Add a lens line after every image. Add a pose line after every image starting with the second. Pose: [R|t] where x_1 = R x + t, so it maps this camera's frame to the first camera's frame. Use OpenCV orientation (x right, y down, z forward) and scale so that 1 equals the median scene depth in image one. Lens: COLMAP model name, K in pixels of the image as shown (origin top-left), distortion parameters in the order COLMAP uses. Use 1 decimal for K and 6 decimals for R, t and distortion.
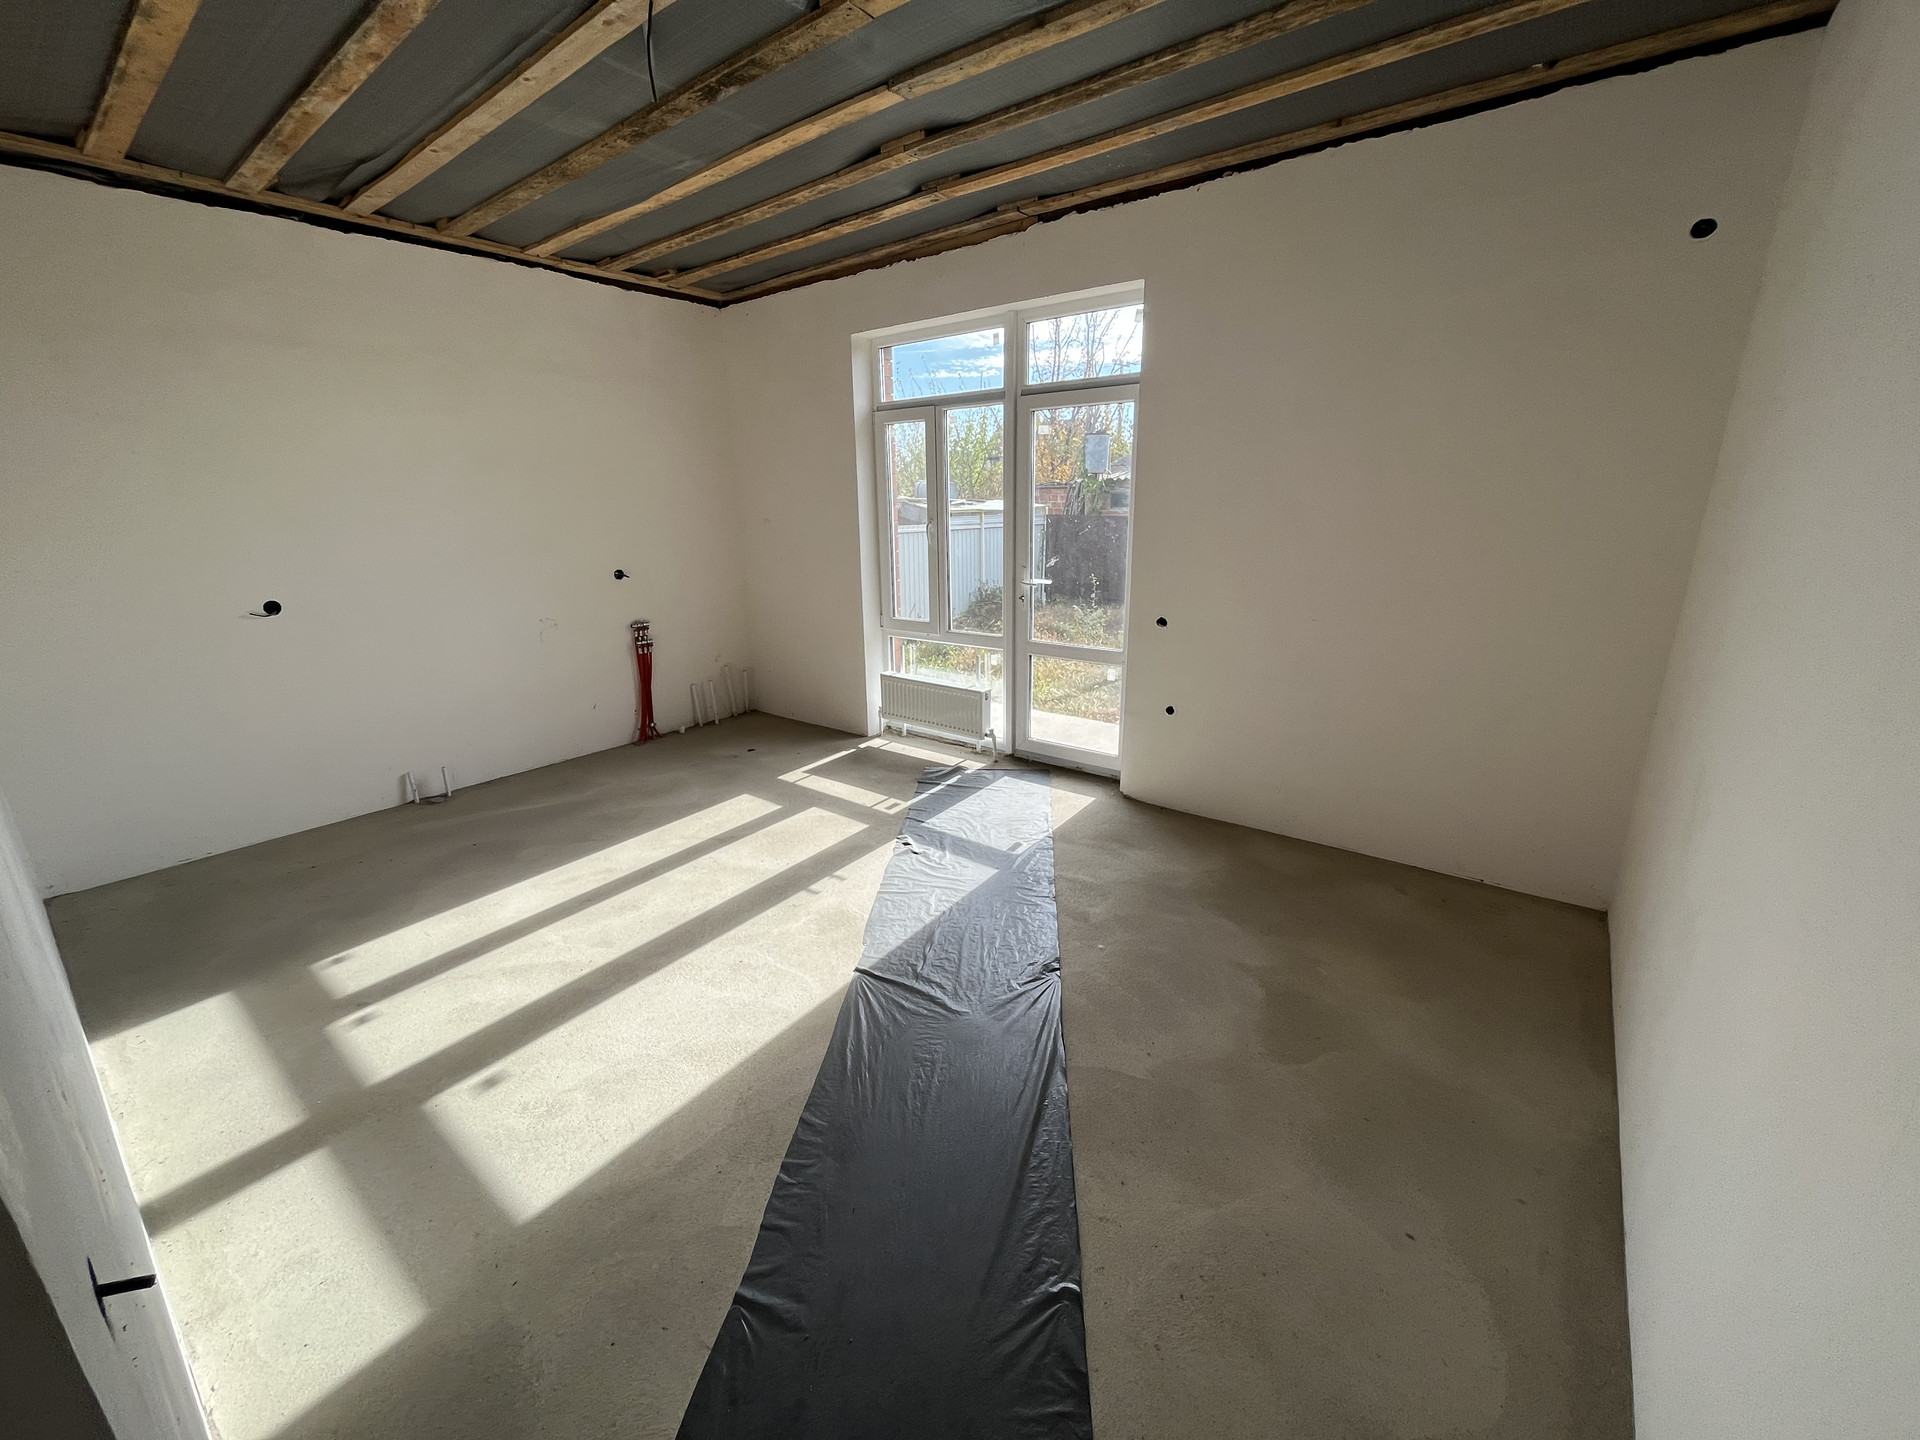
lens RADIAL K [[775.8, 0, 949.9], [0, 775.8, 721.2], [0, 0, 1]] dist [-0.001216, -0.000364]
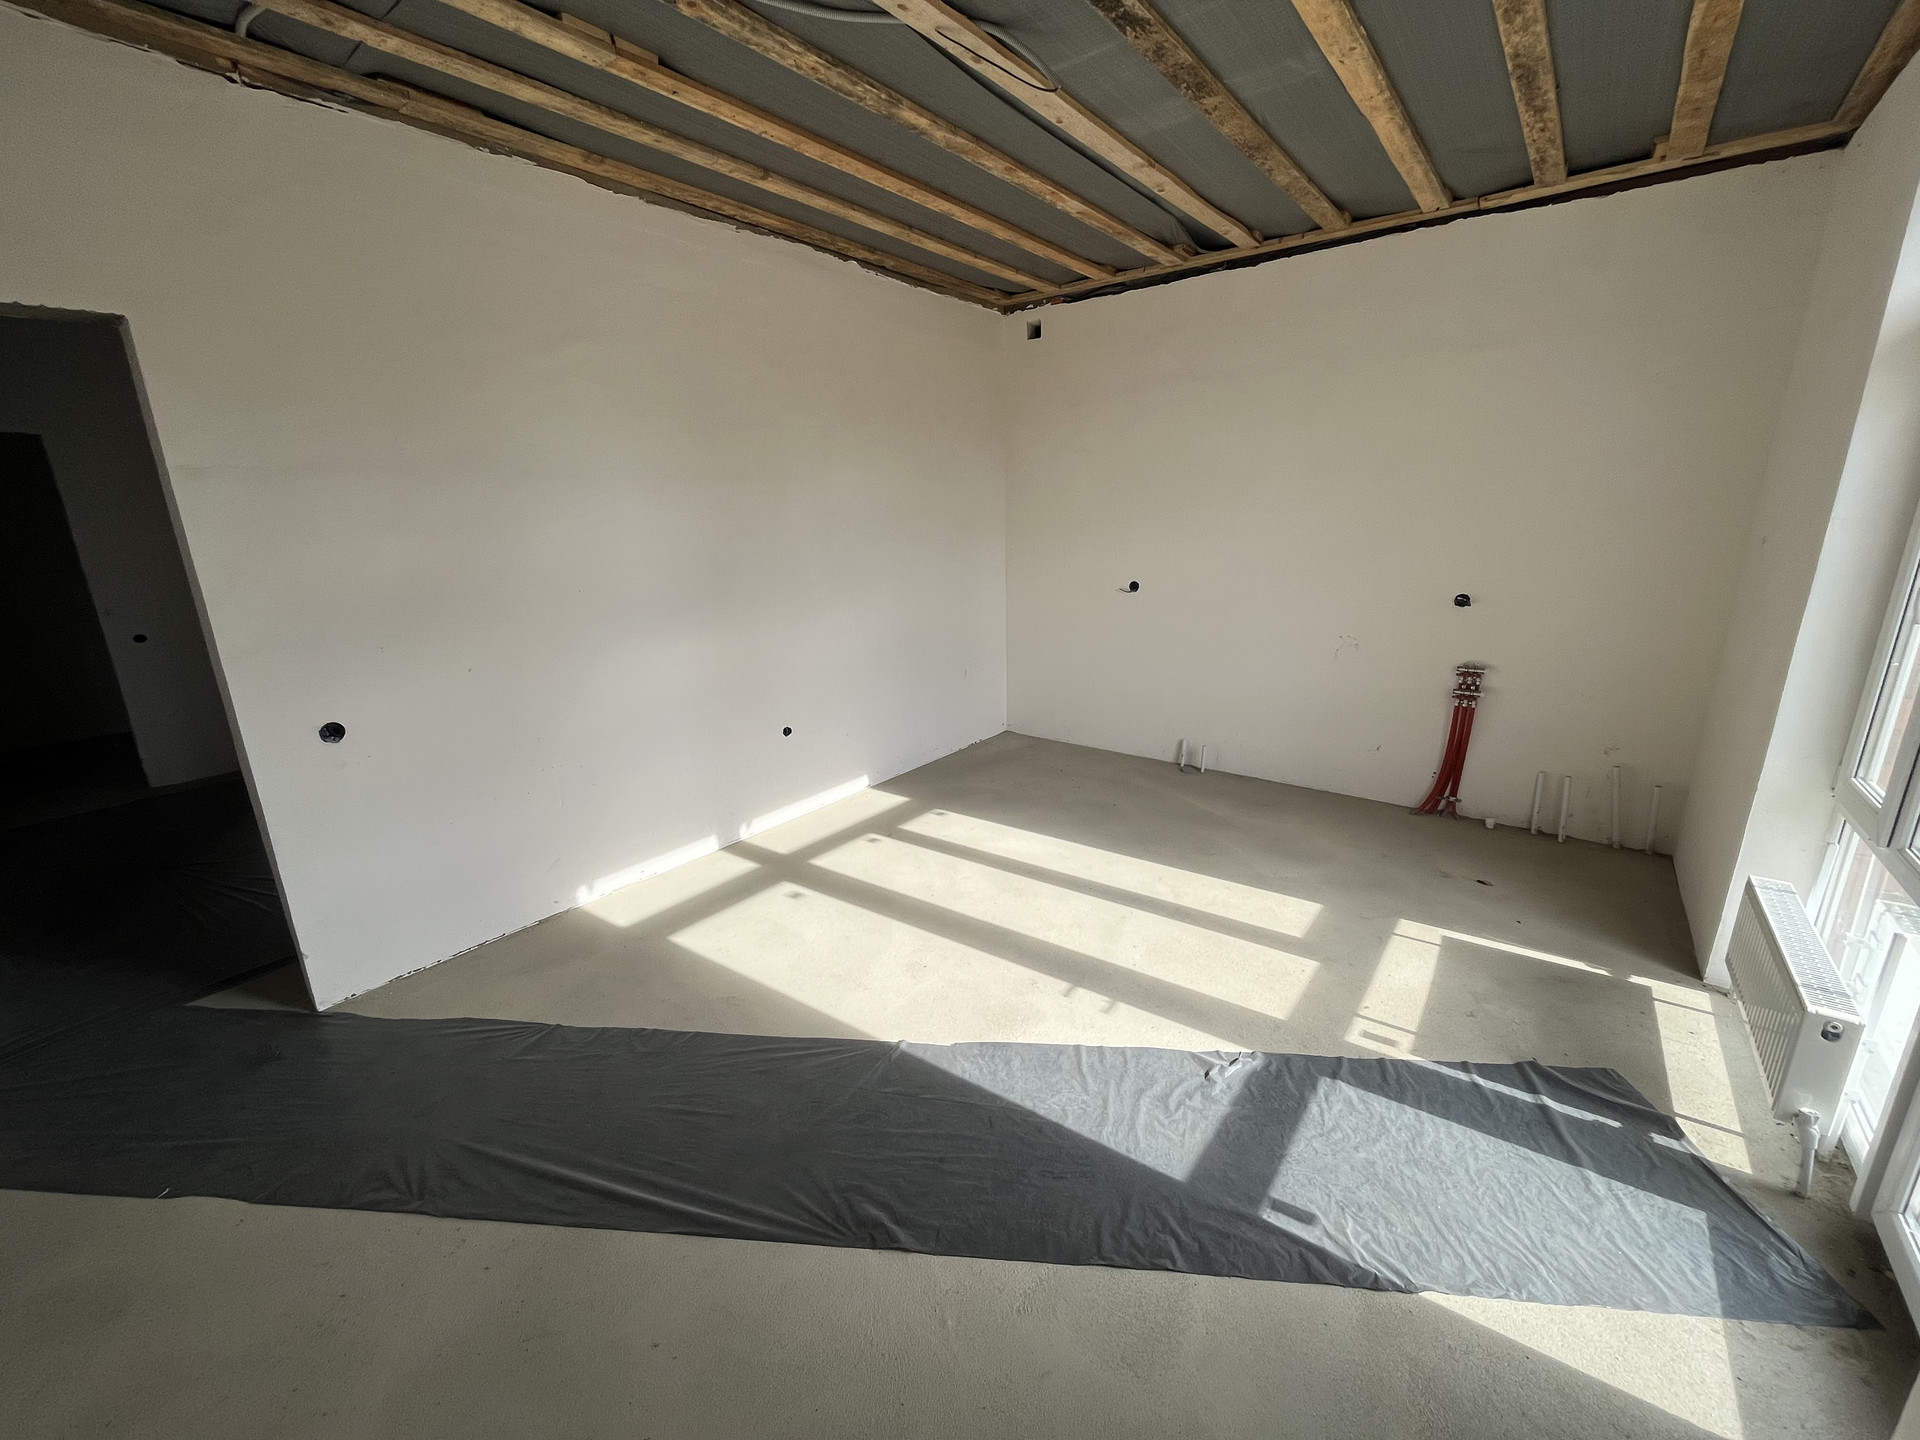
lens RADIAL K [[775.8, 0, 955.4], [0, 775.8, 723.0], [0, 0, 1]] dist [-0.001216, -0.000364]
pose [[-0.000428, 0.282068, -0.959394, 0.415930], [-0.257891, 0.926911, 0.272633, -0.186686], [0.966174, 0.247536, 0.072346, 0.582662]]
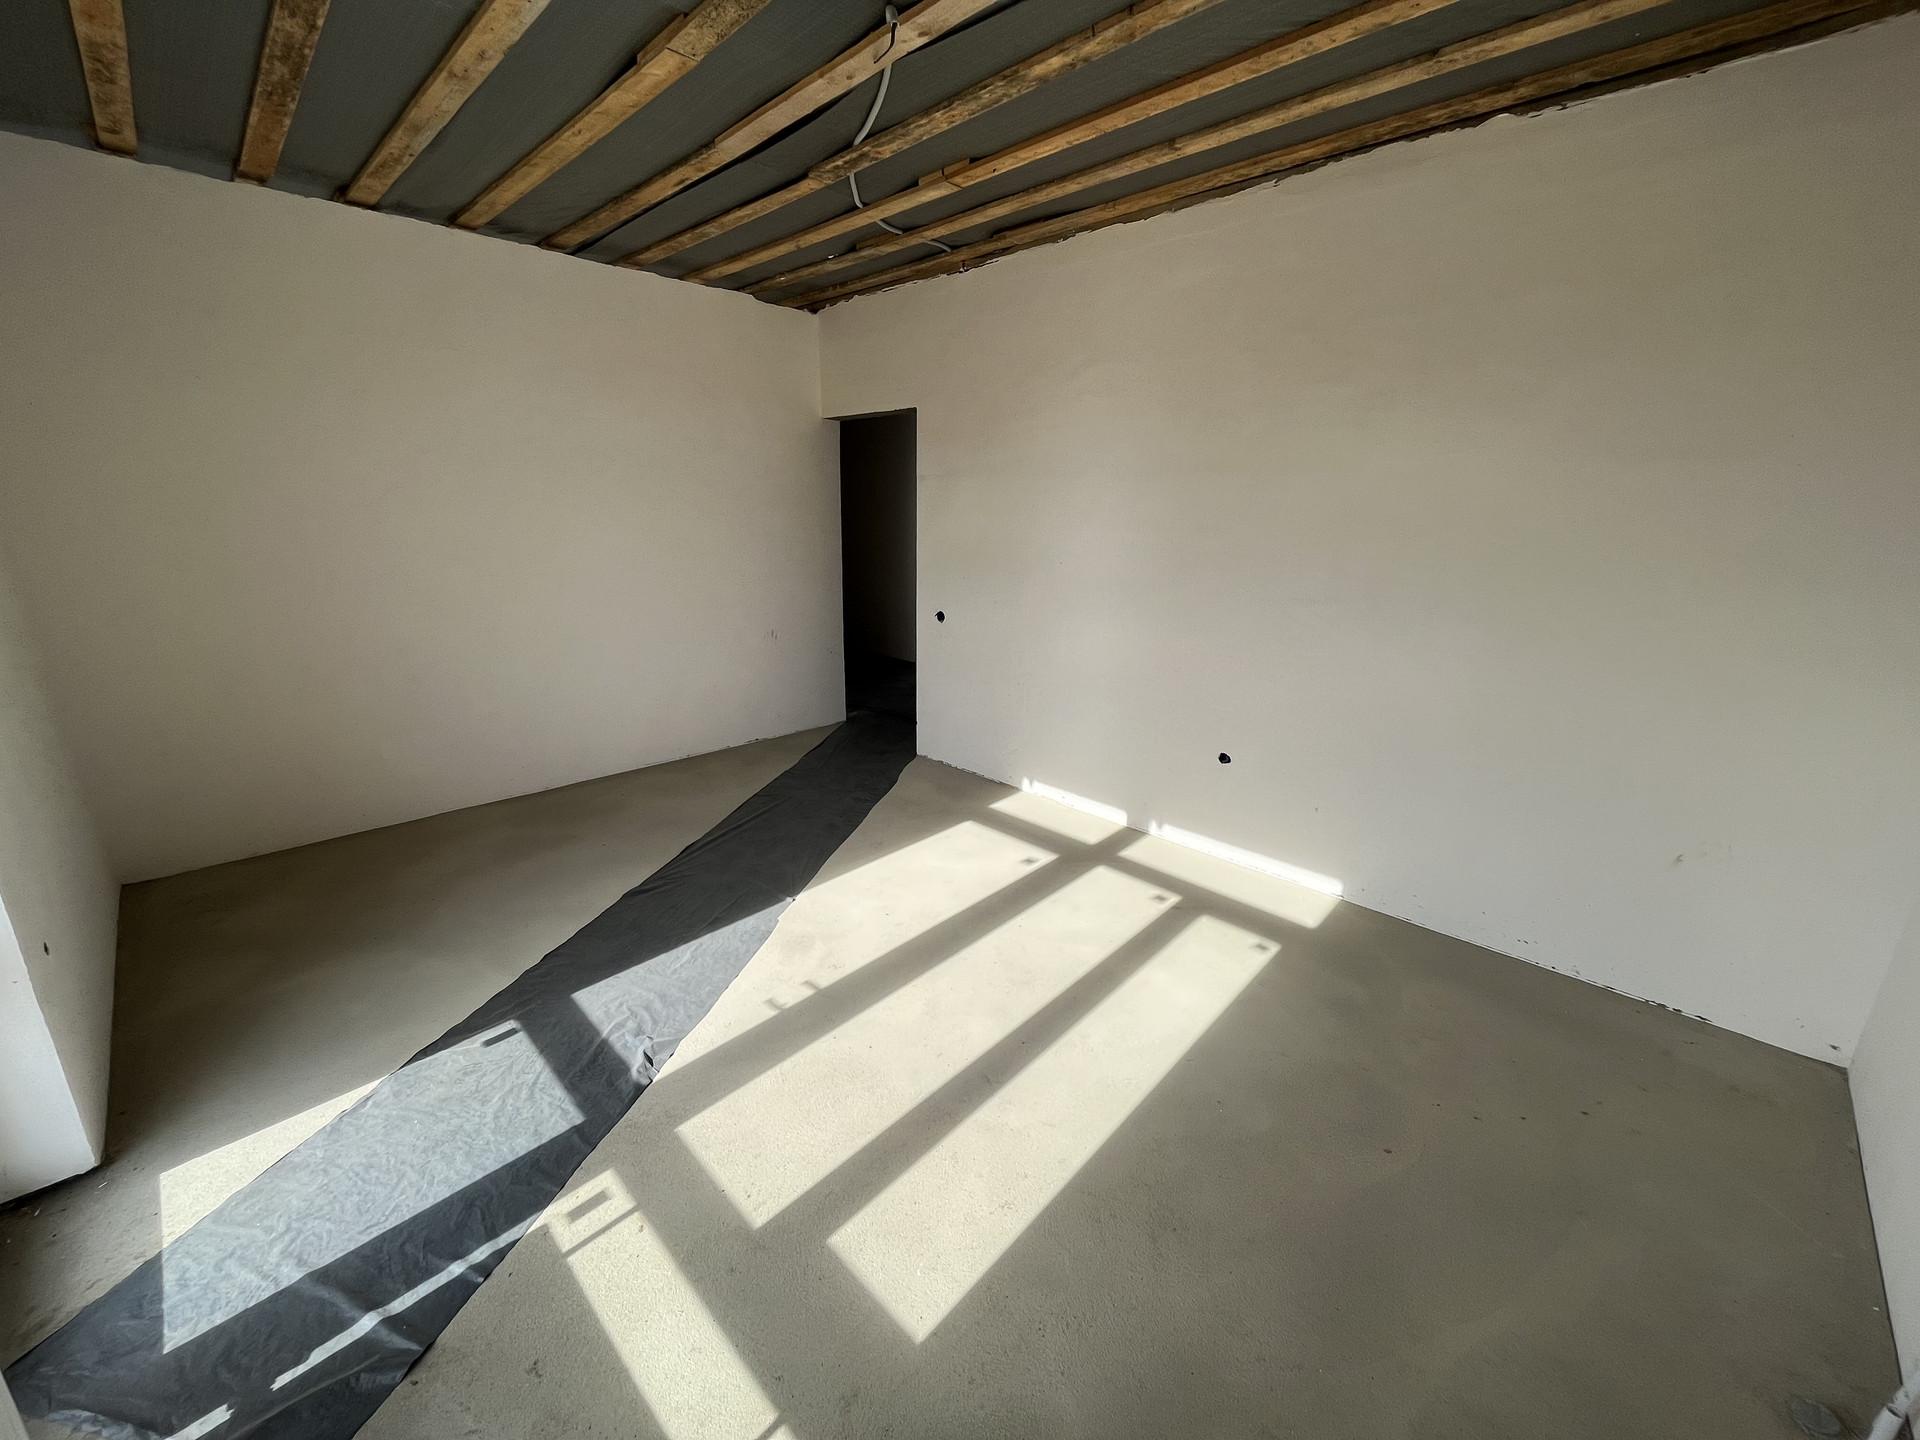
lens RADIAL K [[775.8, 0, 948.6], [0, 775.8, 723.9], [0, 0, 1]] dist [-0.001216, -0.000364]
pose [[-0.991752, -0.033724, 0.123656, -0.323968], [0.037016, 0.848294, 0.528231, -0.353176], [-0.122710, 0.528451, -0.840049, 1.190726]]
